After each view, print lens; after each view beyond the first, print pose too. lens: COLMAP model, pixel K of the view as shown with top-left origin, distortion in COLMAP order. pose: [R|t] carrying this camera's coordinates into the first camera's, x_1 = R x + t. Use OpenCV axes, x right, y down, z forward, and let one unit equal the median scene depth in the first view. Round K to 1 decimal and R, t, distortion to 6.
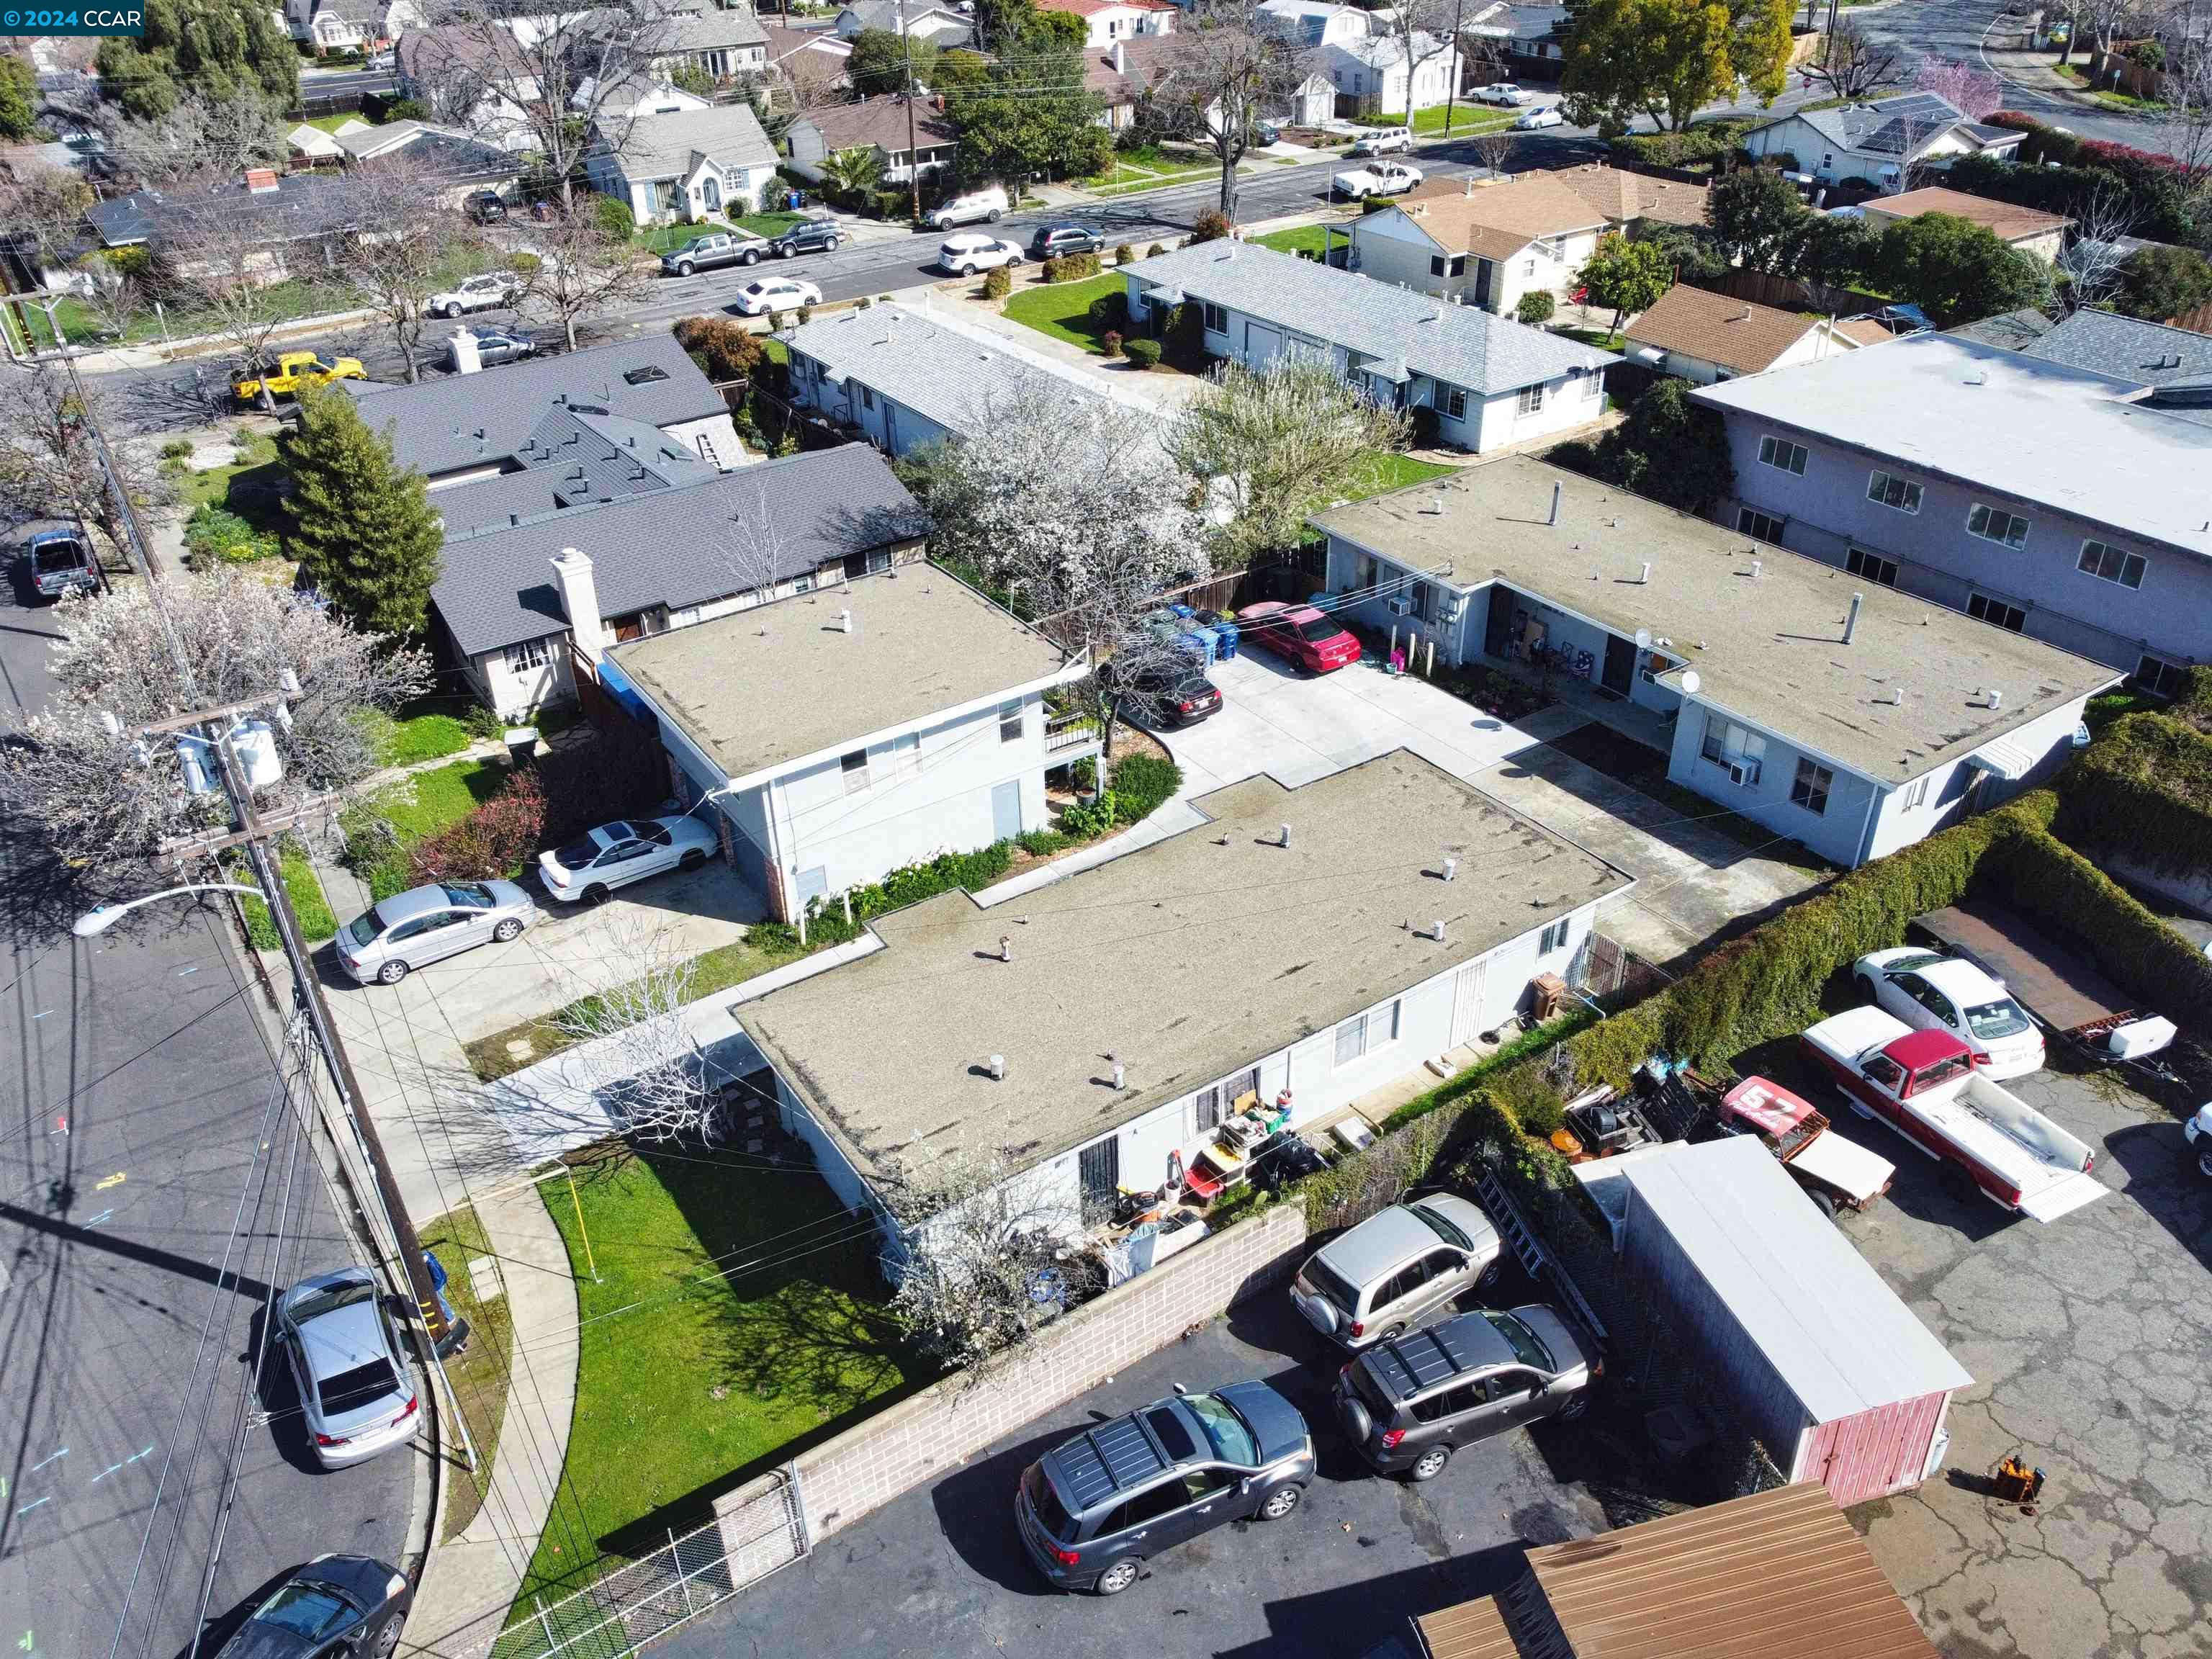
lens RADIAL K [[1676.5, 0, 1103.2], [0, 1676.5, 839.7], [0, 0, 1]] dist [-0.001340, -0.002881]
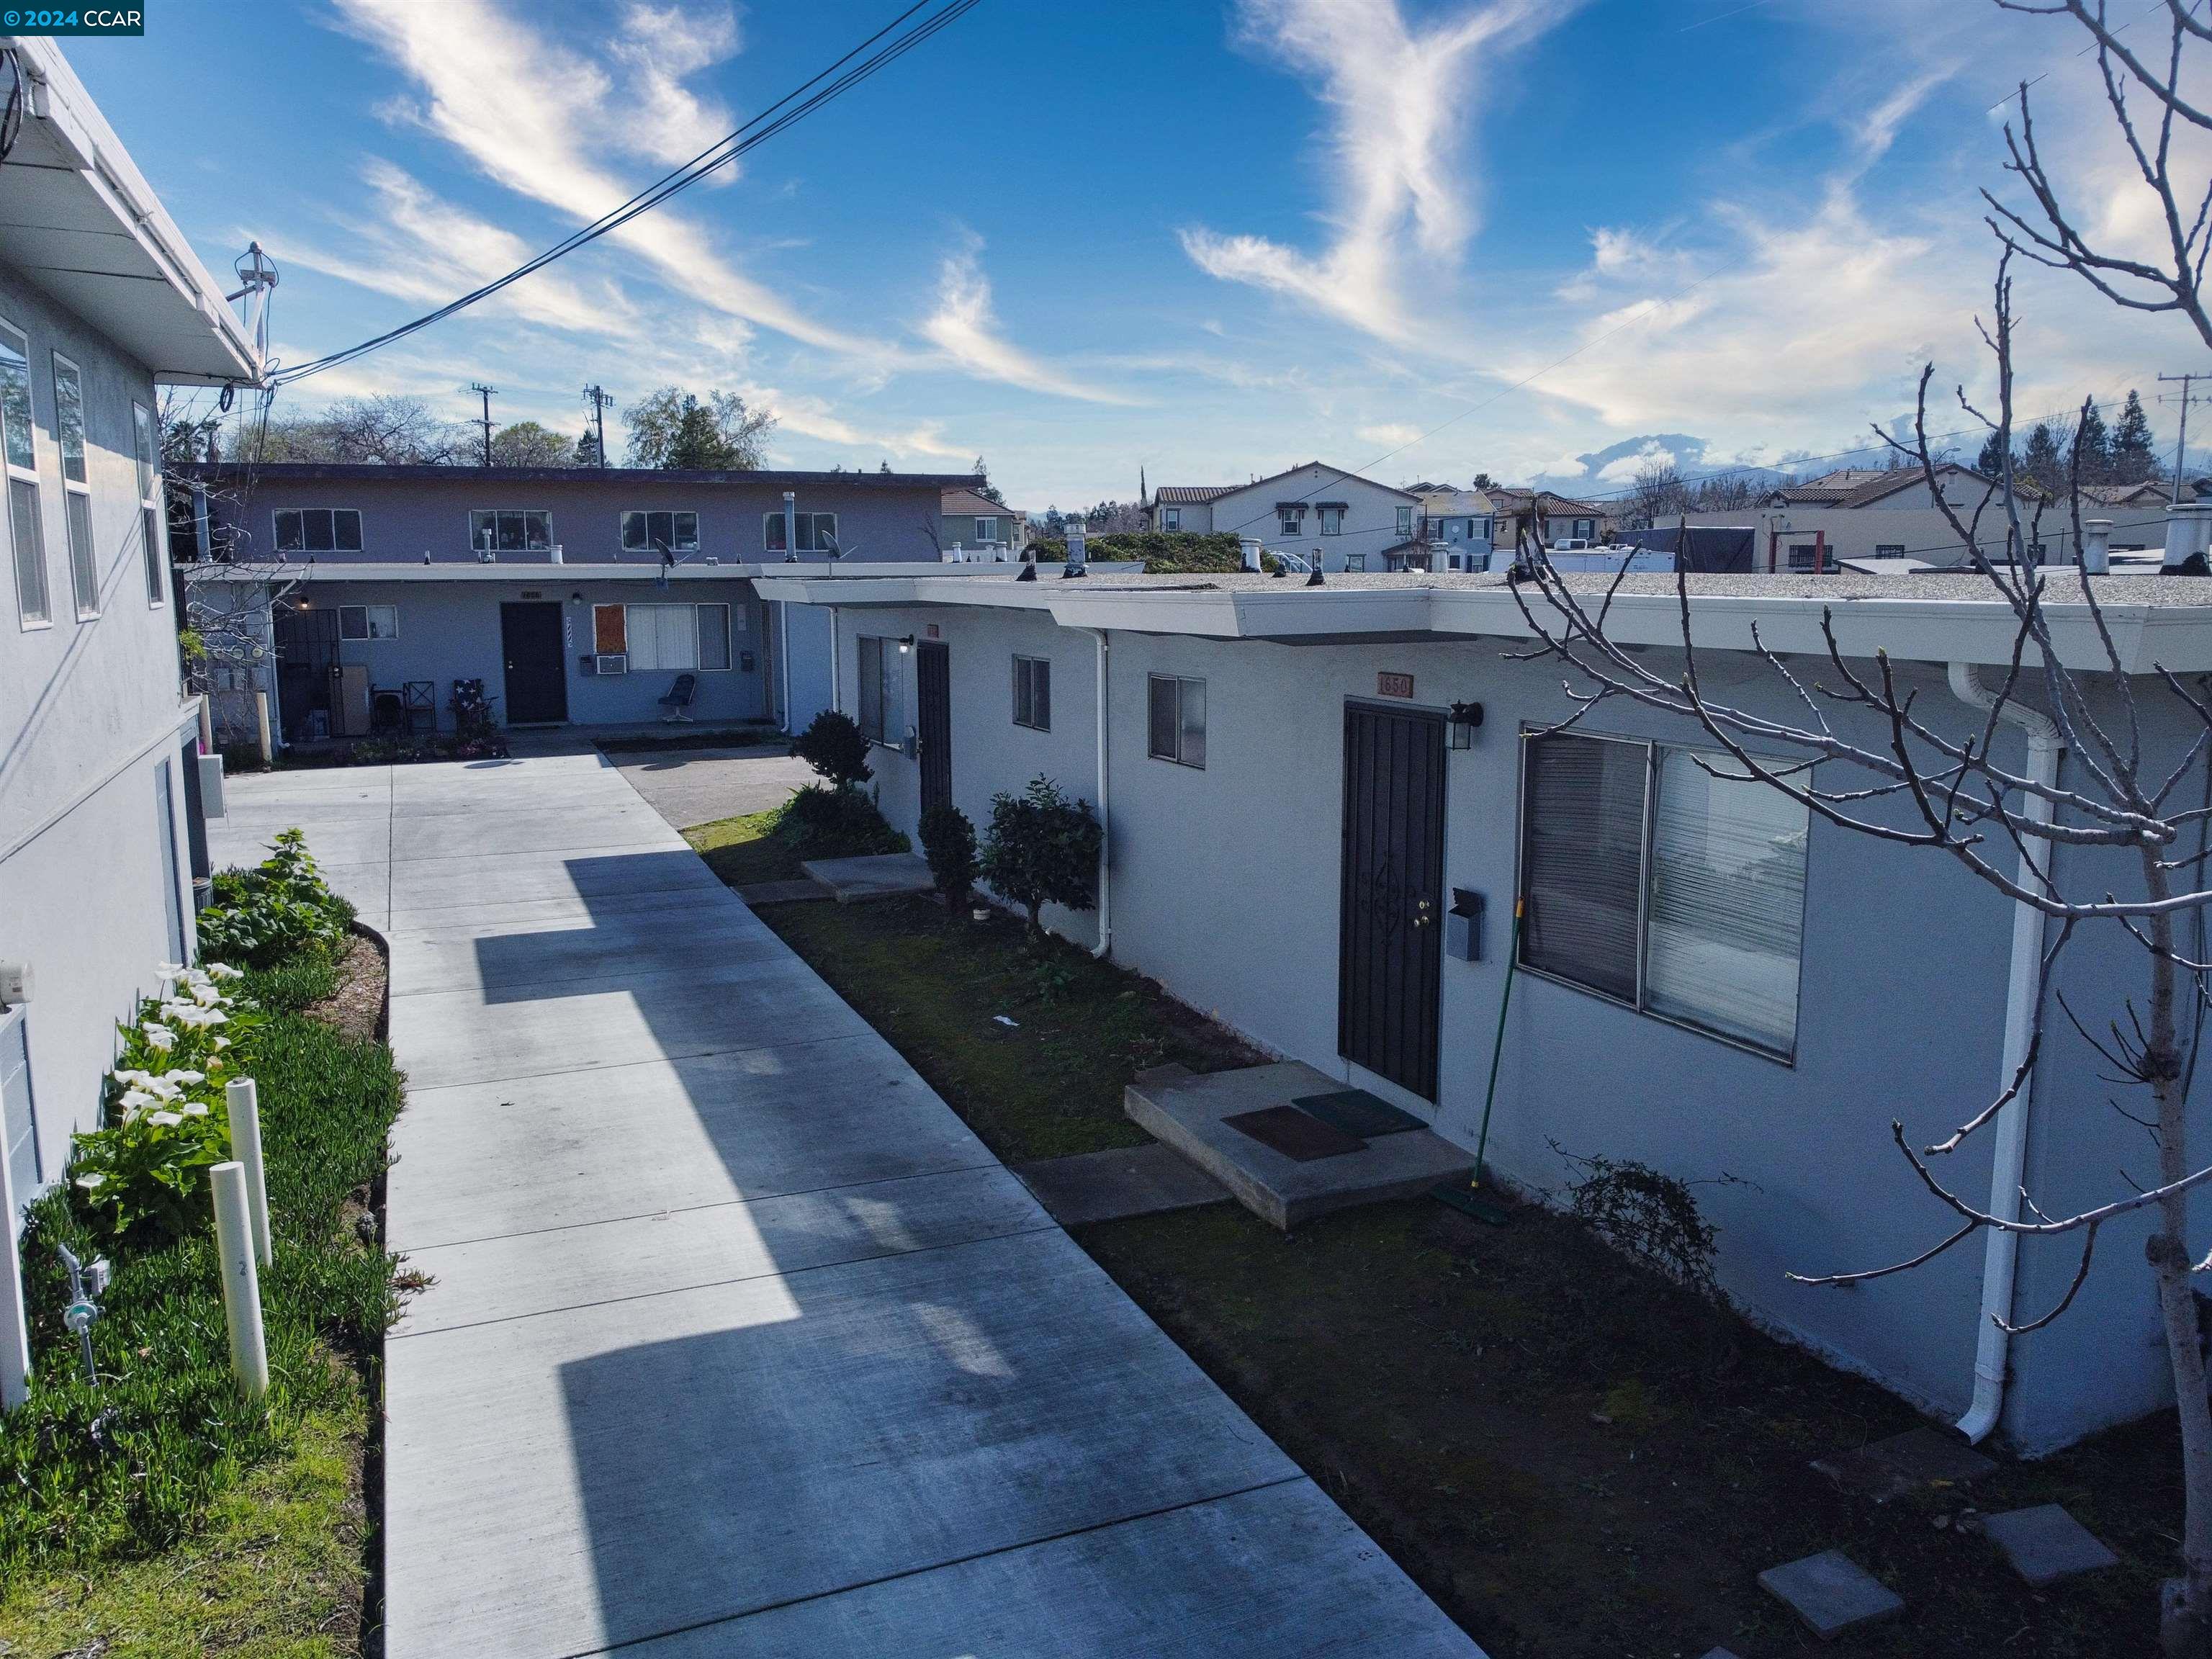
lens RADIAL K [[1676.5, 0, 1104.9], [0, 1676.5, 826.6], [0, 0, 1]] dist [-0.001340, -0.002881]
pose [[0.190617, -0.128097, 0.973271, -0.345261], [0.521166, 0.853394, 0.010248, 0.061296], [-0.831896, 0.505282, 0.229431, 0.950246]]
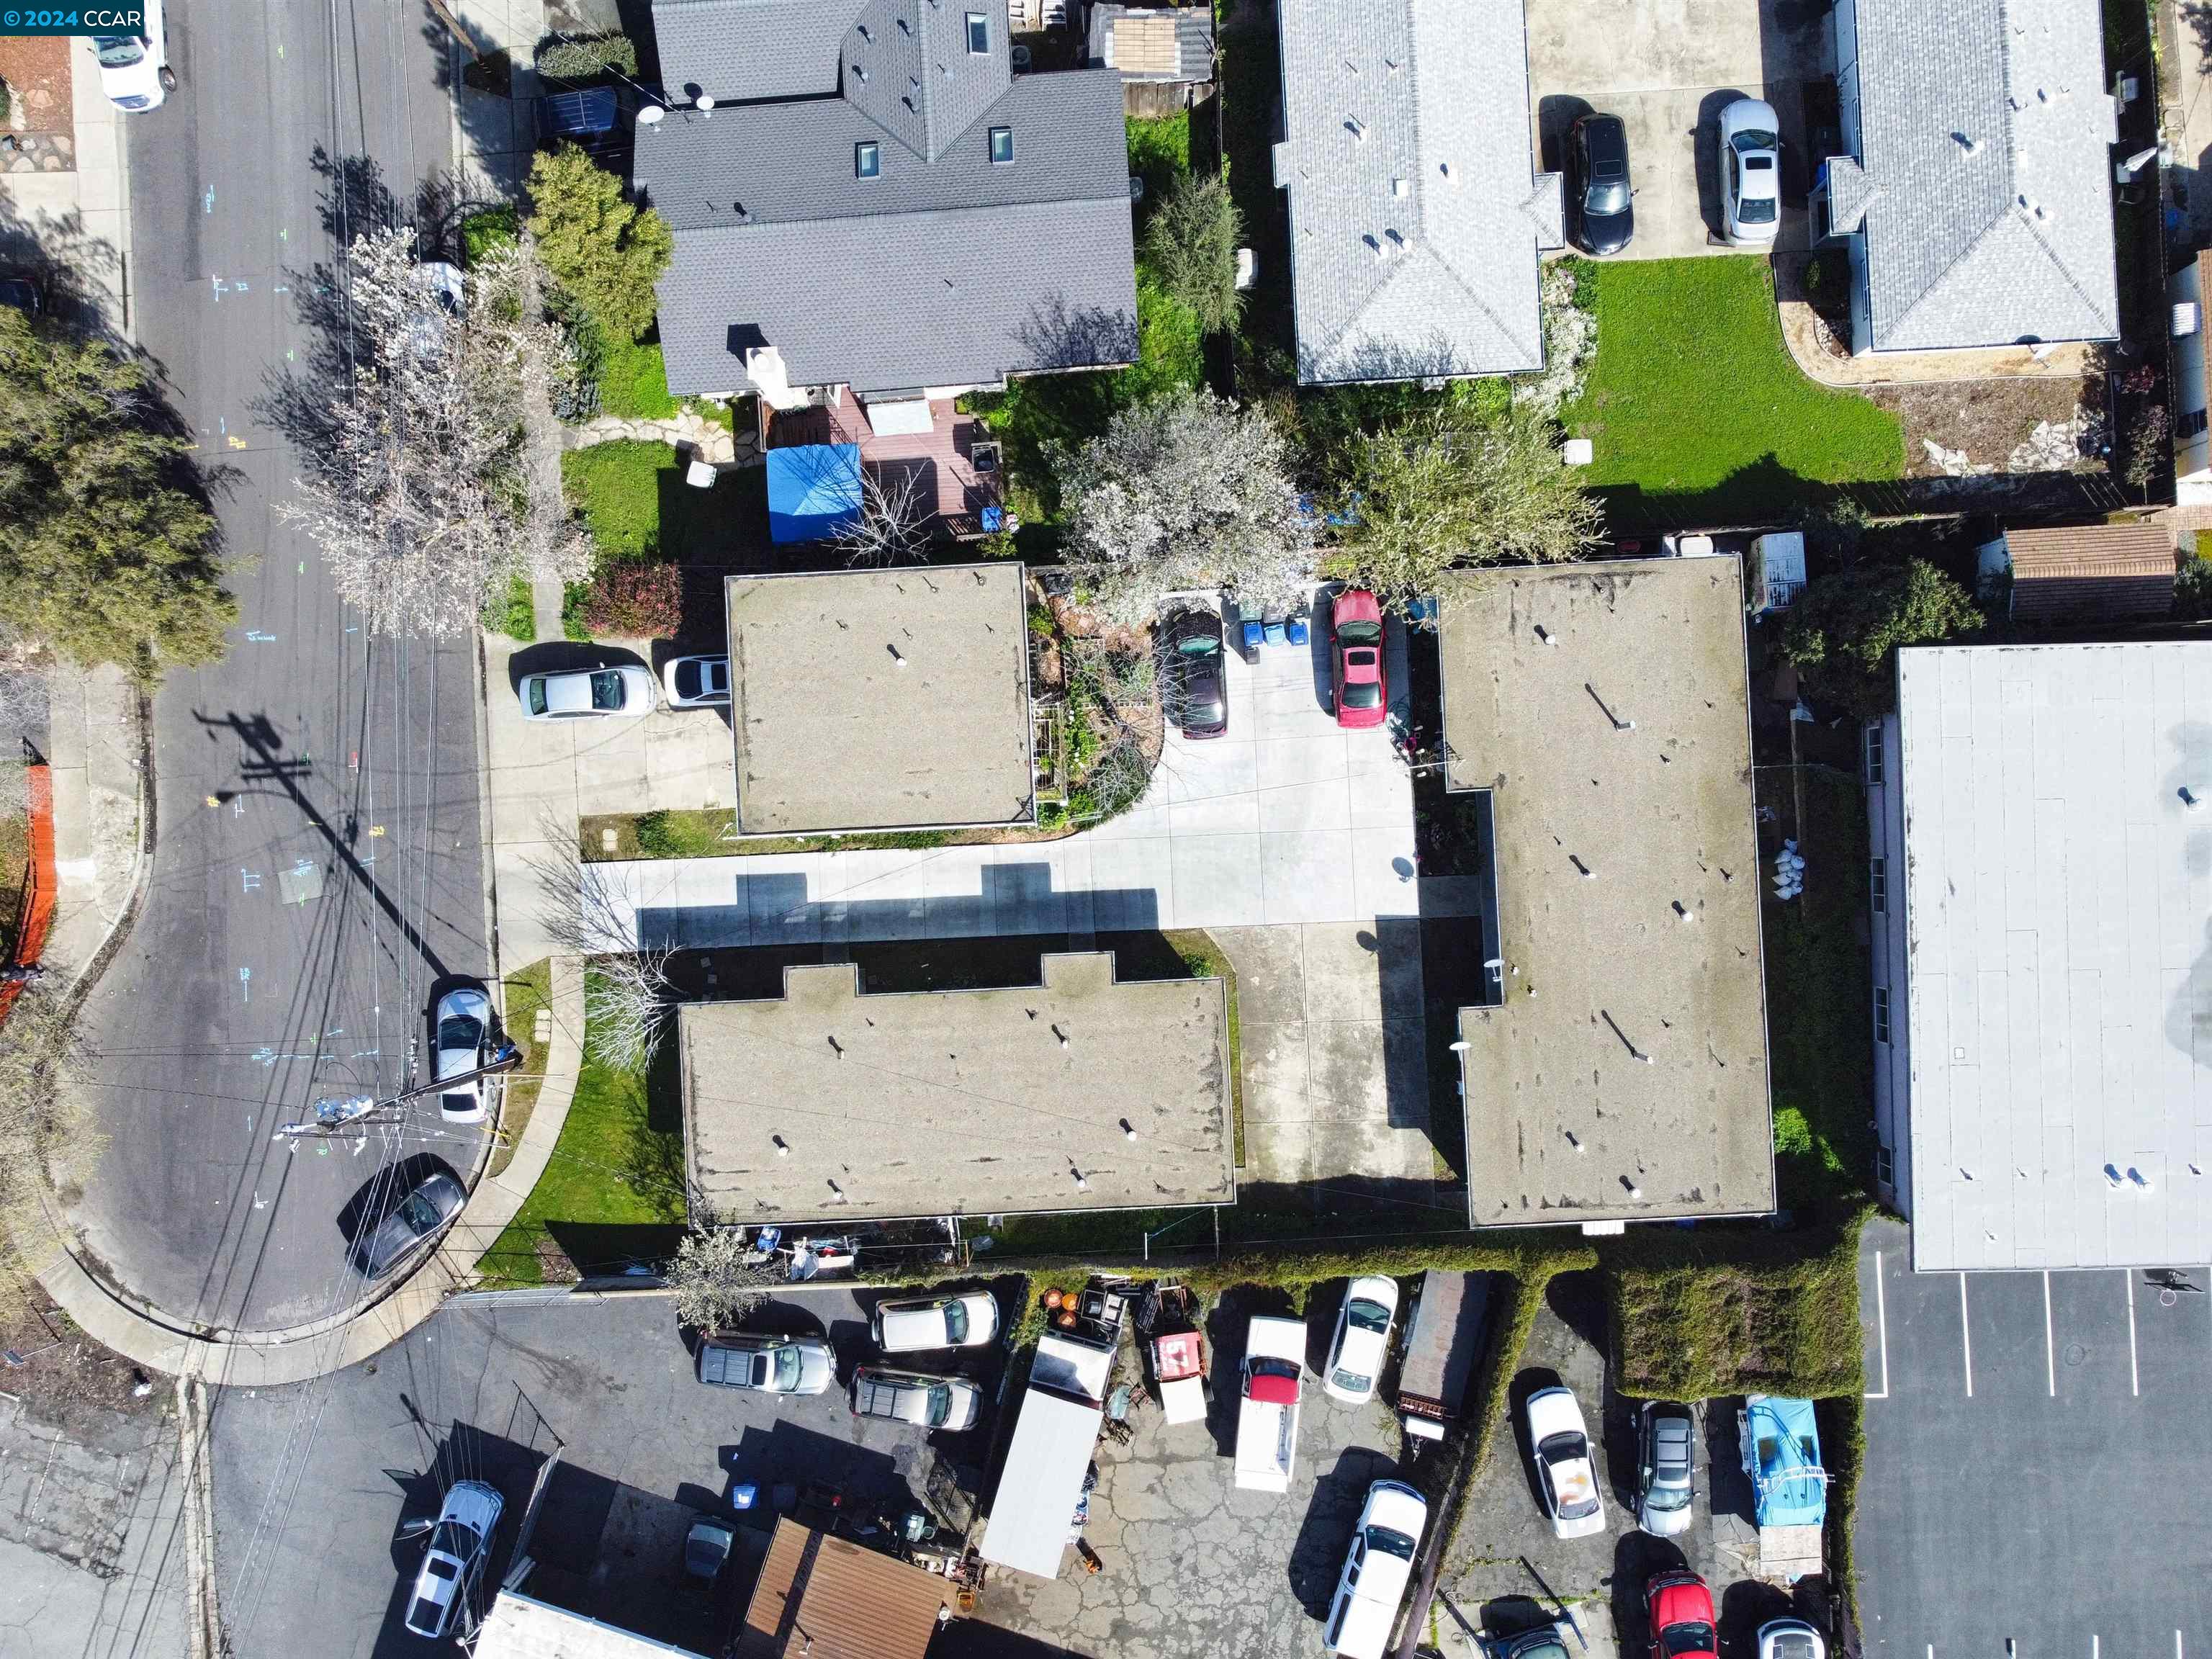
lens RADIAL K [[1676.5, 0, 1097.9], [0, 1676.5, 833.4], [0, 0, 1]] dist [-0.001340, -0.002881]
pose [[0.856031, 0.516919, 0.002344, 0.035954], [-0.272149, 0.446821, 0.852224, -1.364091], [0.439483, -0.730169, 0.523171, 0.394356]]
